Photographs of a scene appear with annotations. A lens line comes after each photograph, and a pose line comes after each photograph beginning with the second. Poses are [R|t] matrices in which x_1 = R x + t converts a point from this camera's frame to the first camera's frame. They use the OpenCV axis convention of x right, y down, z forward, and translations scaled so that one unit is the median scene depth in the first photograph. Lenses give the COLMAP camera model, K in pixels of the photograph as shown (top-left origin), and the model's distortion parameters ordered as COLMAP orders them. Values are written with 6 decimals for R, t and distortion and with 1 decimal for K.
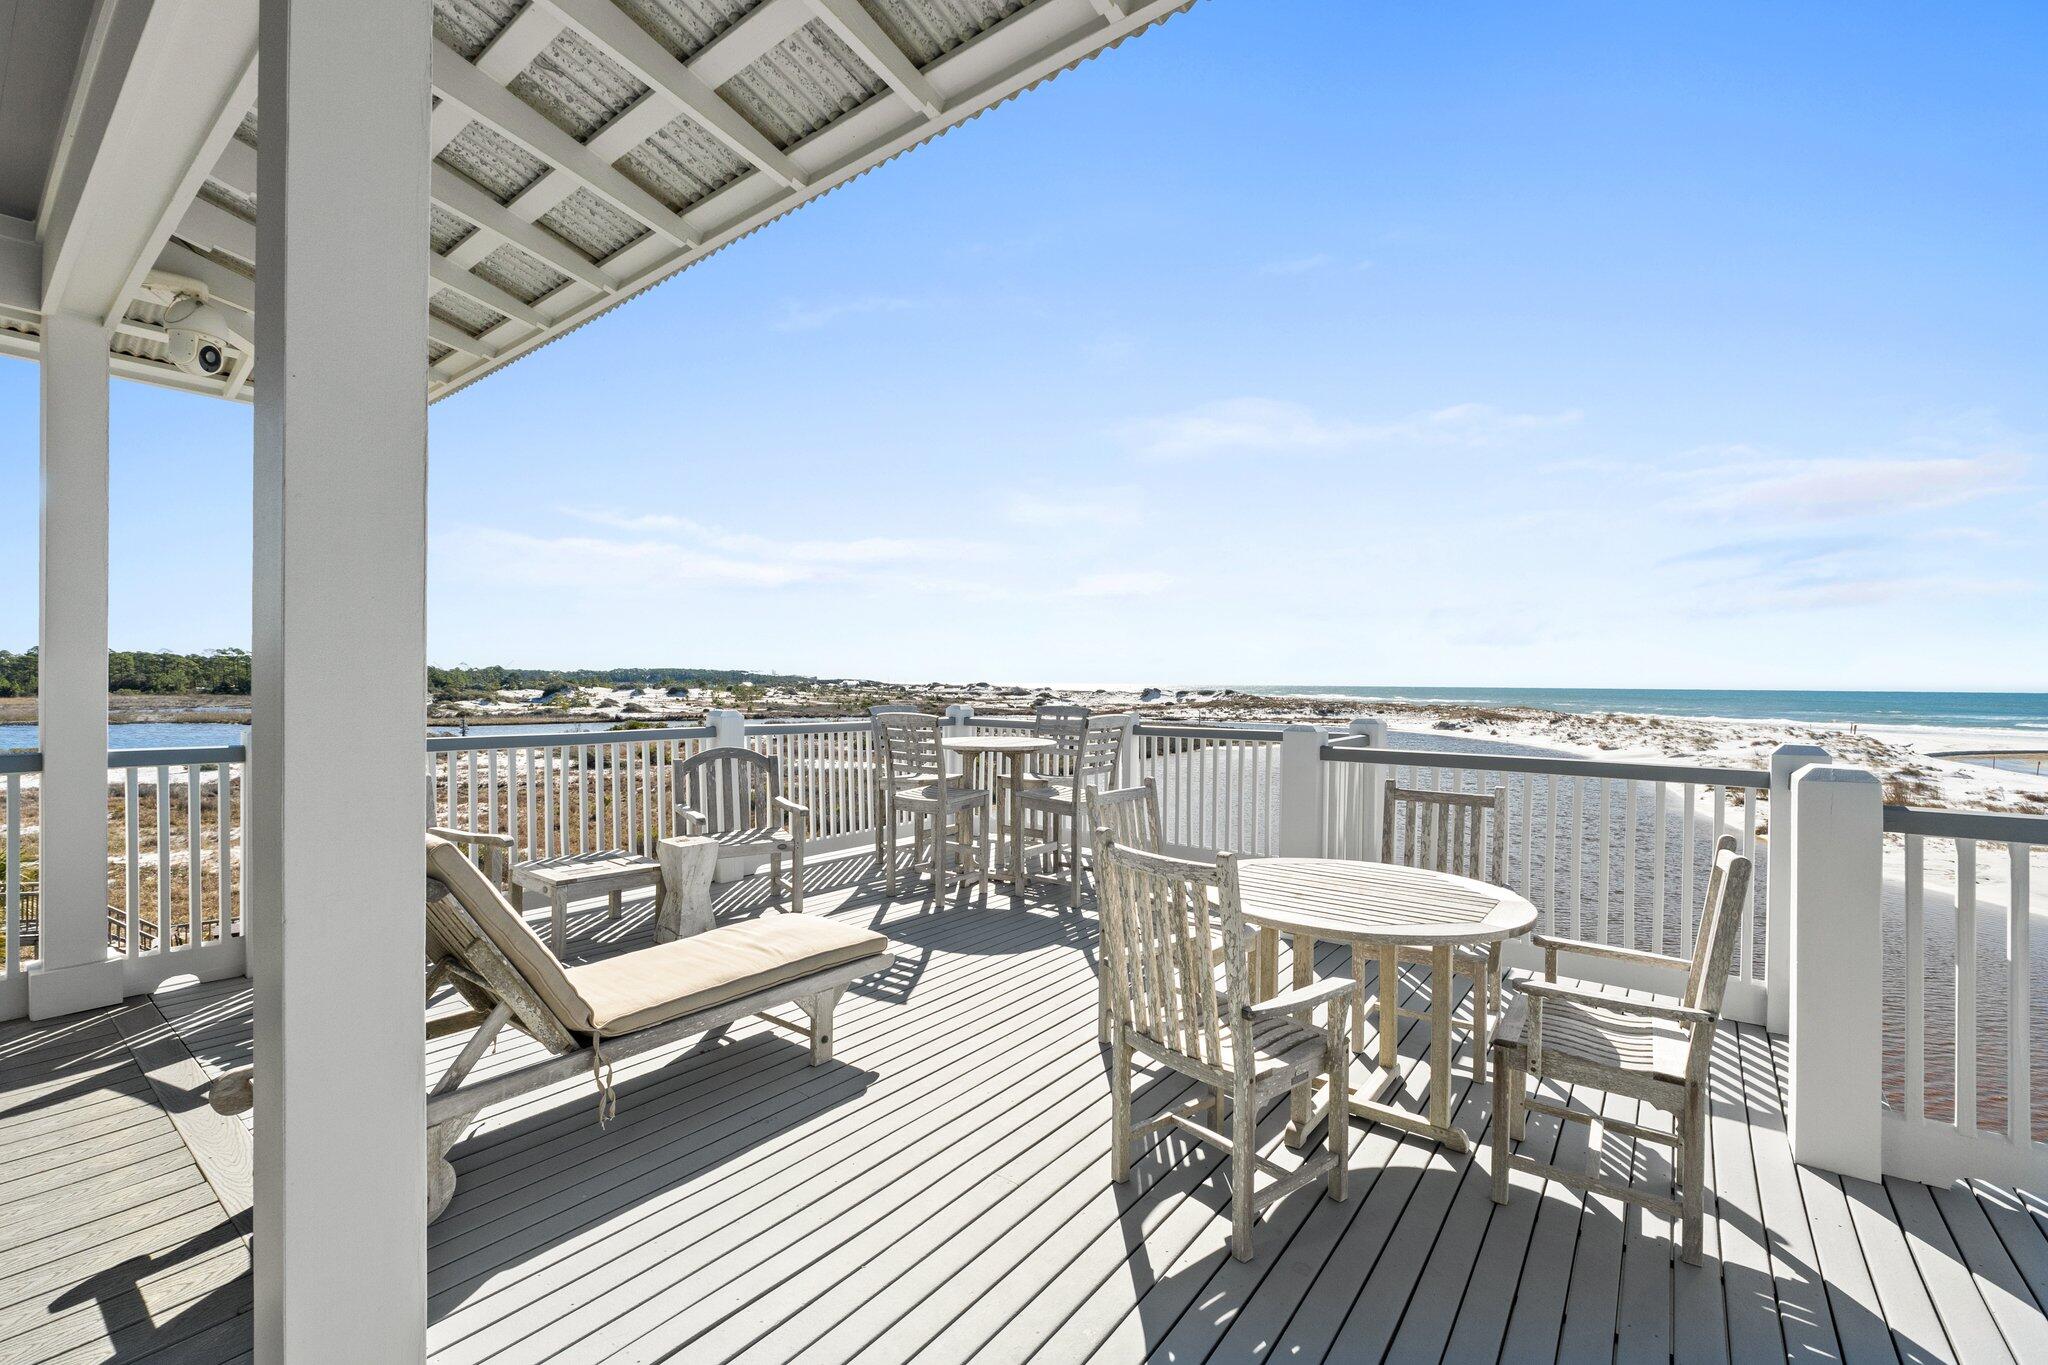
lens RADIAL K [[869.5, 0, 1024.0], [0, 869.5, 682.5], [0, 0, 1]] dist [-0.047113, -0.000068]
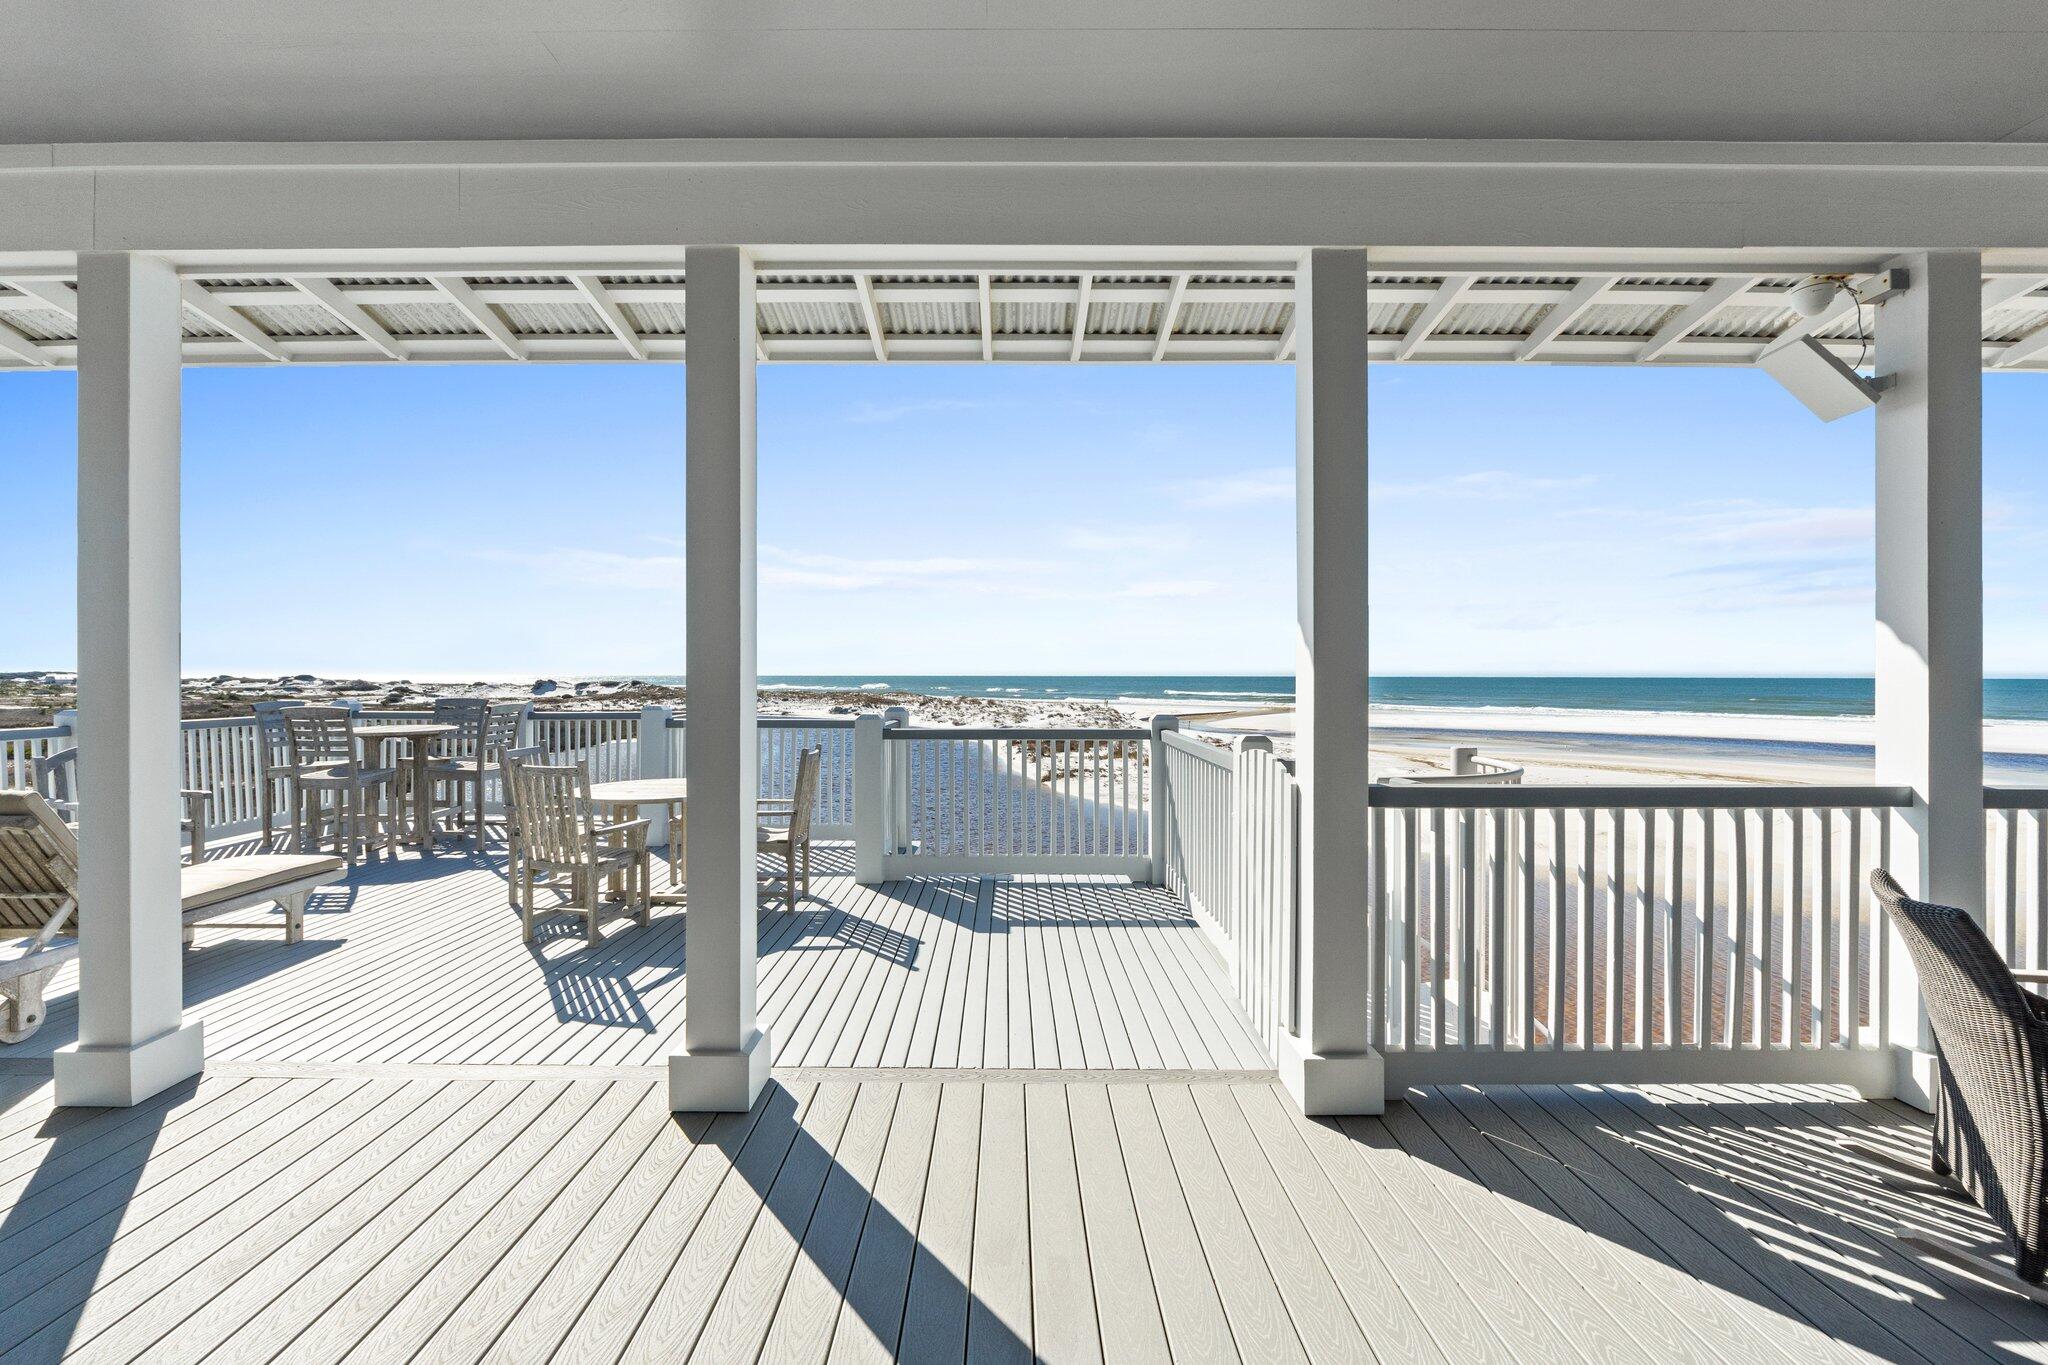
lens RADIAL K [[859.3, 0, 1017.6], [0, 859.3, 675.8], [0, 0, 1]] dist [-0.014482, 0.000433]
pose [[0.796070, -0.009020, 0.605137, -0.064984], [0.006543, 0.999959, 0.006298, -0.008129], [-0.605169, -0.001054, 0.796096, -0.463906]]
